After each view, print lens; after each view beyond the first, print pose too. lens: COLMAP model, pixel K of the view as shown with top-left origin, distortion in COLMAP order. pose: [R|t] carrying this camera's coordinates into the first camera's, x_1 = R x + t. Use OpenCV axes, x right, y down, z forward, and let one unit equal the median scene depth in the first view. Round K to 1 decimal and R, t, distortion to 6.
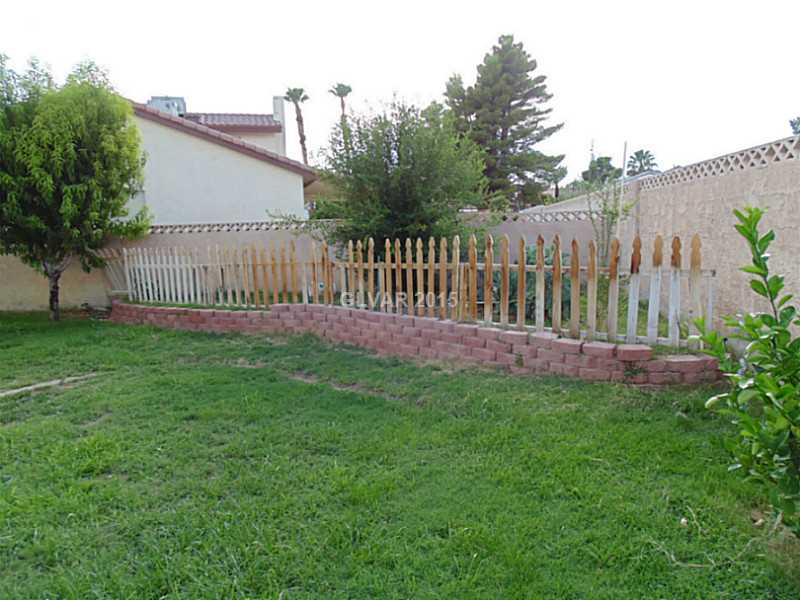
lens RADIAL K [[565.4, 0, 400.0], [0, 565.4, 300.0], [0, 0, 1]] dist [-0.005923, -0.002243]
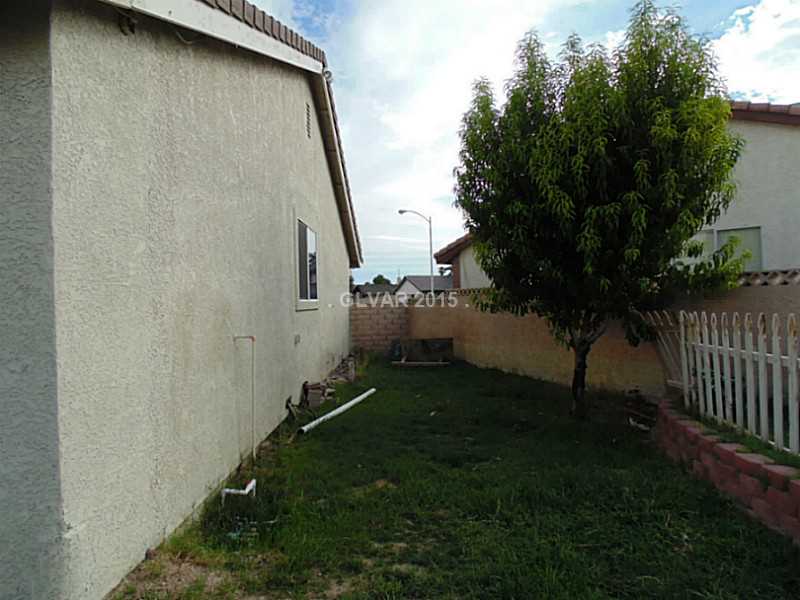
lens RADIAL K [[542.0, 0, 400.0], [0, 542.0, 300.0], [0, 0, 1]] dist [-0.000614, 0.003595]
pose [[0.506867, 0.017066, -0.861855, -0.170198], [-0.106949, 0.993324, -0.043228, -0.050570], [0.855364, 0.114085, 0.505309, 0.496352]]
